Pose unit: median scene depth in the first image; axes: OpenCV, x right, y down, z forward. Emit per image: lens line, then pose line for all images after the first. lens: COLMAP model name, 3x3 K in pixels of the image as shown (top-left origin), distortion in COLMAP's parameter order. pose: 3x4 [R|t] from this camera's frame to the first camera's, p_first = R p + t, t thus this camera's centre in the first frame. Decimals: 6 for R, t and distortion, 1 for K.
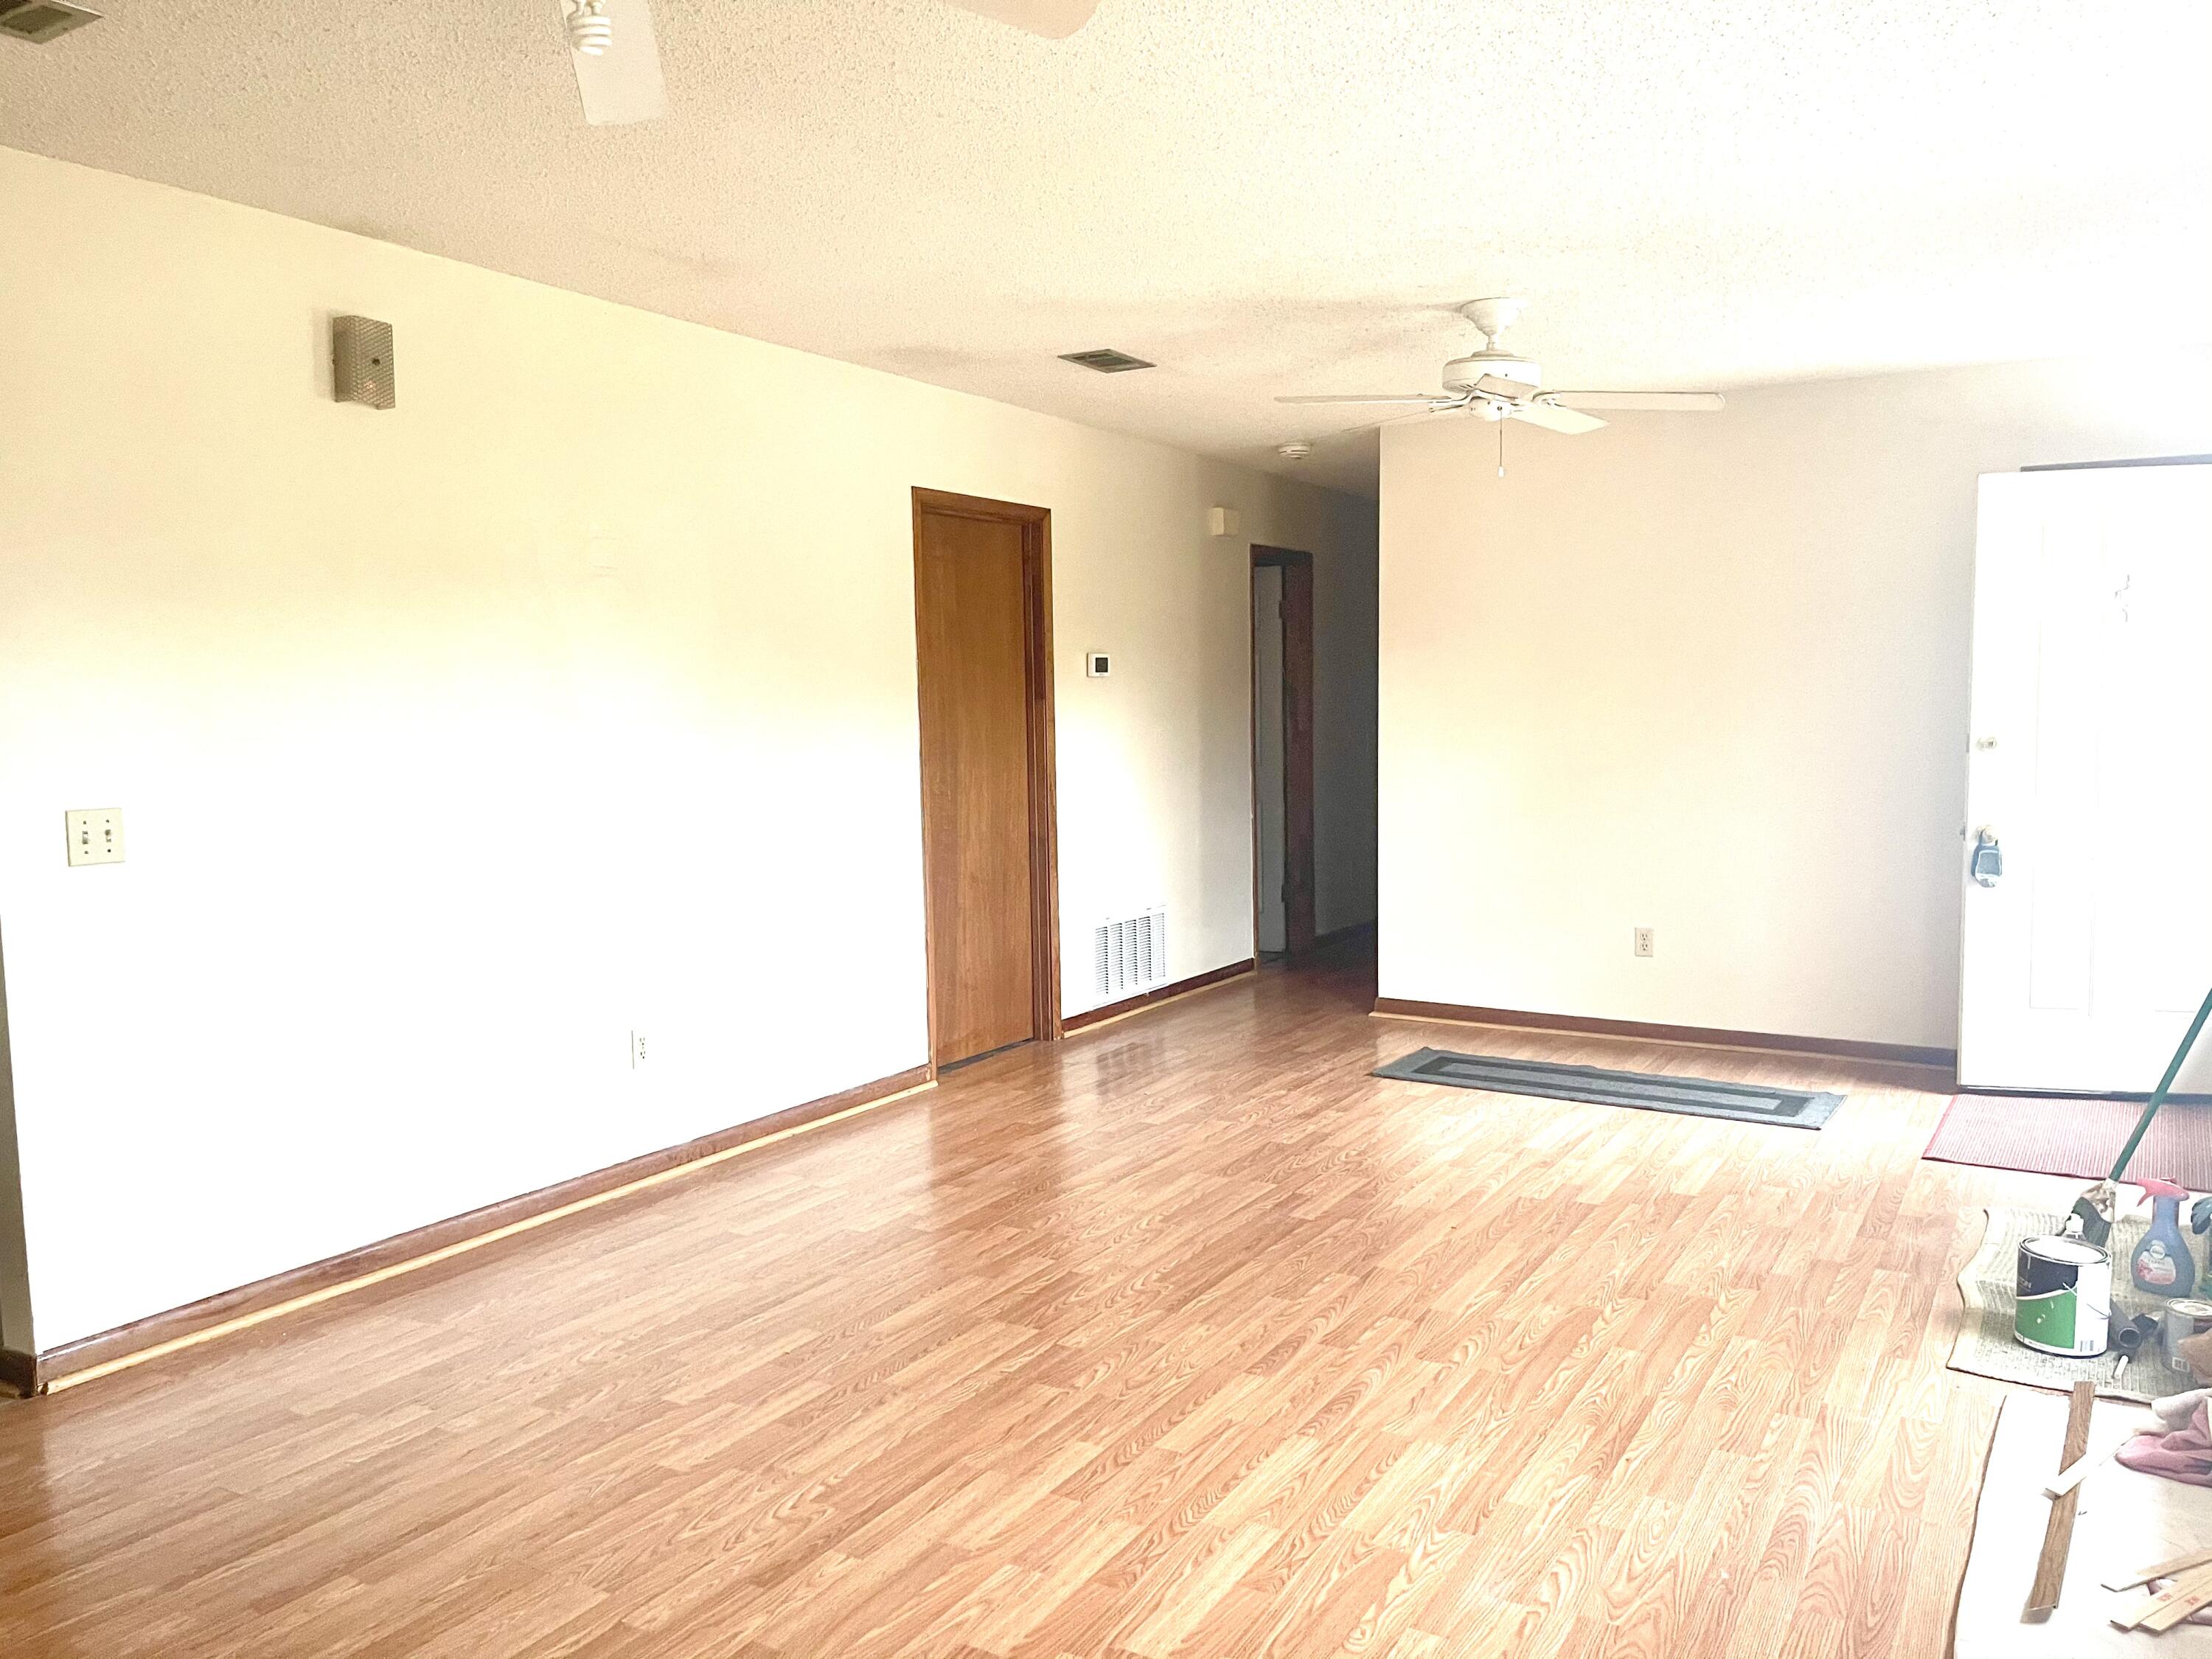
lens RADIAL K [[1685.0, 0, 1104.9], [0, 1685.0, 820.7], [0, 0, 1]] dist [-0.003343, 0.007503]
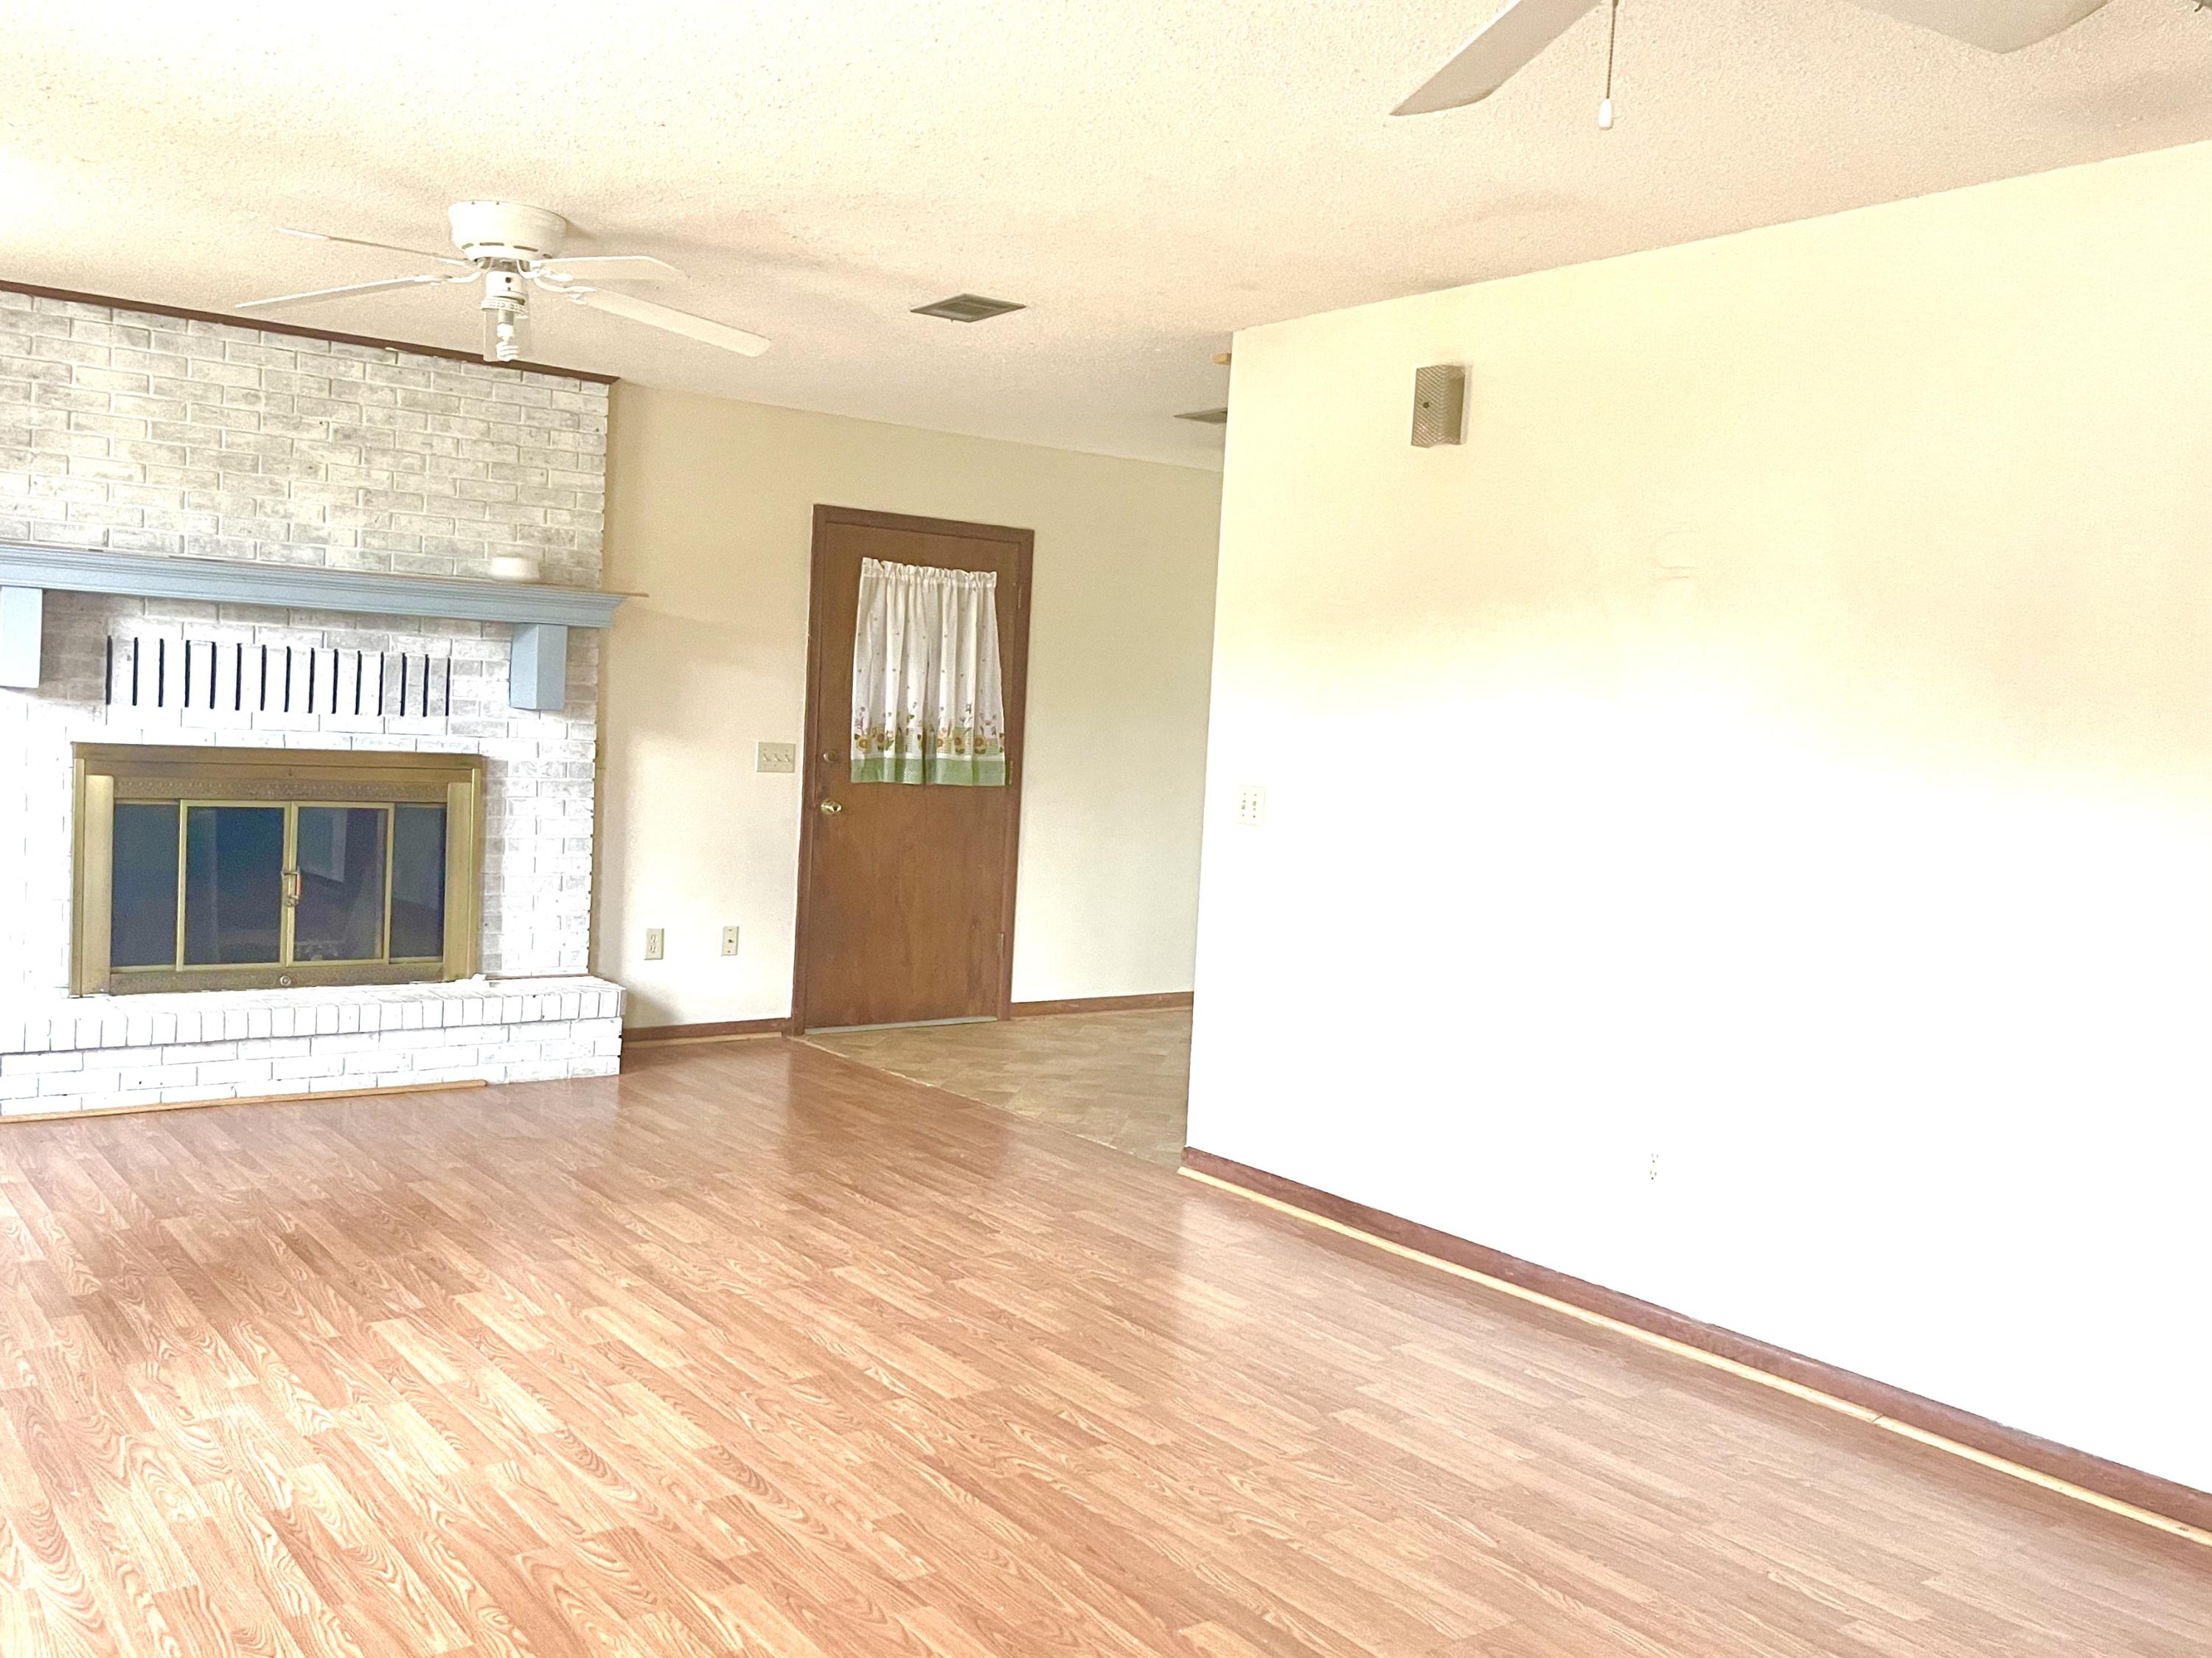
lens RADIAL K [[1913.5, 0, 1106.1], [0, 1913.5, 836.3], [0, 0, 1]] dist [0.036227, -0.049223]
pose [[-0.378370, 0.063065, -0.923504, 0.948159], [-0.114611, 0.986808, 0.114345, -0.138376], [0.918532, 0.149108, -0.366150, 1.539799]]
